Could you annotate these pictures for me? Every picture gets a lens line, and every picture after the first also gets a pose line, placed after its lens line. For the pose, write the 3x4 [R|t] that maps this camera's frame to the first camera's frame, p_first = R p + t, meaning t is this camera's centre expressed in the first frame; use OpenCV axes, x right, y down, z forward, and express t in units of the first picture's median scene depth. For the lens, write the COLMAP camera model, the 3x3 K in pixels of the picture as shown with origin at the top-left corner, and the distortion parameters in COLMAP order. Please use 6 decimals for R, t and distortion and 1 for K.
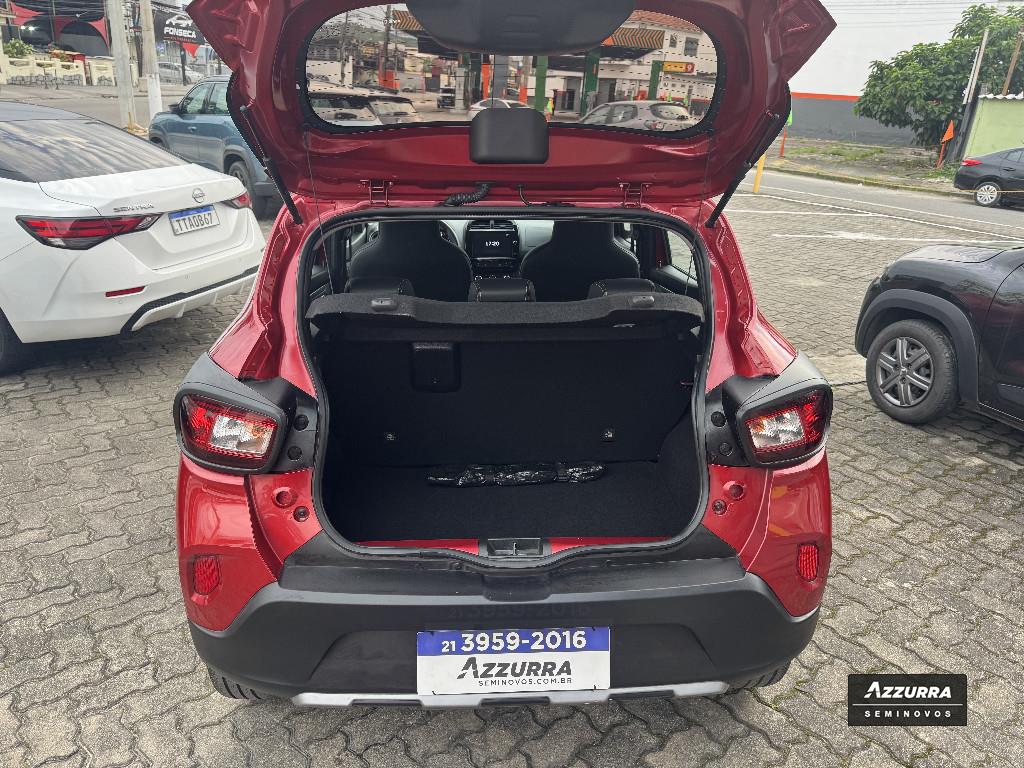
lens RADIAL K [[724.4, 0, 512.0], [0, 724.4, 384.0], [0, 0, 1]] dist [-0.000412, -0.004654]
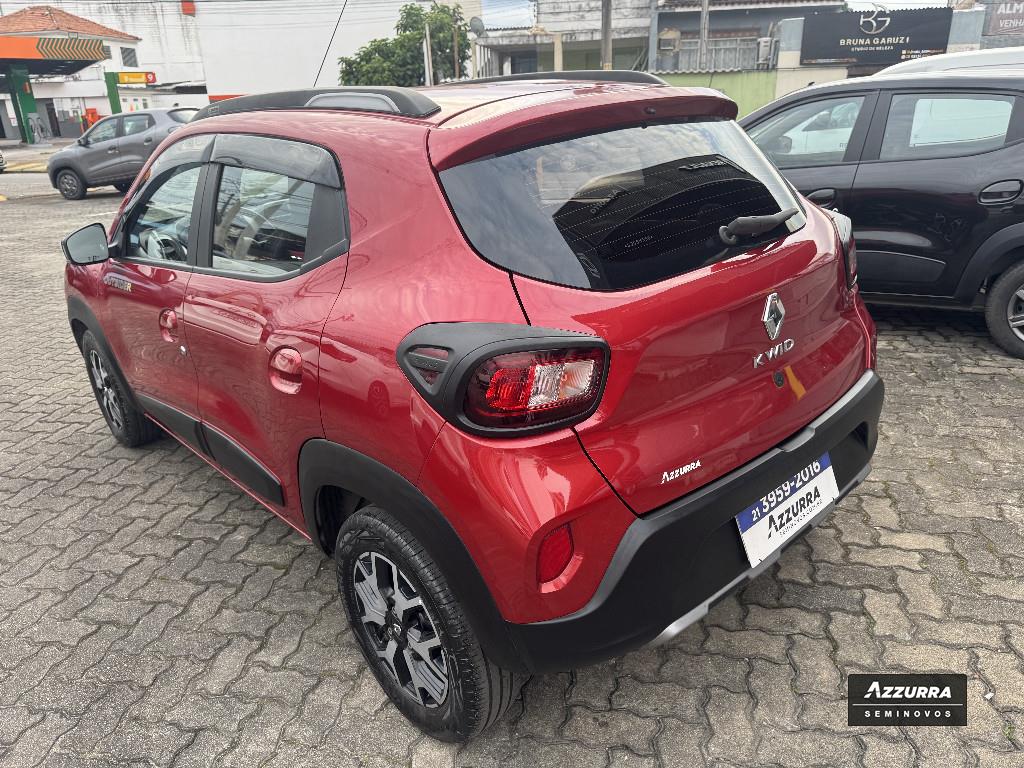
lens RADIAL K [[730.8, 0, 512.0], [0, 730.8, 384.0], [0, 0, 1]] dist [-0.011144, -0.008581]
pose [[0.772188, -0.298198, 0.561073, -0.405644], [0.304288, 0.948740, 0.085452, -0.008651], [-0.557794, 0.104743, 0.823343, 0.133257]]
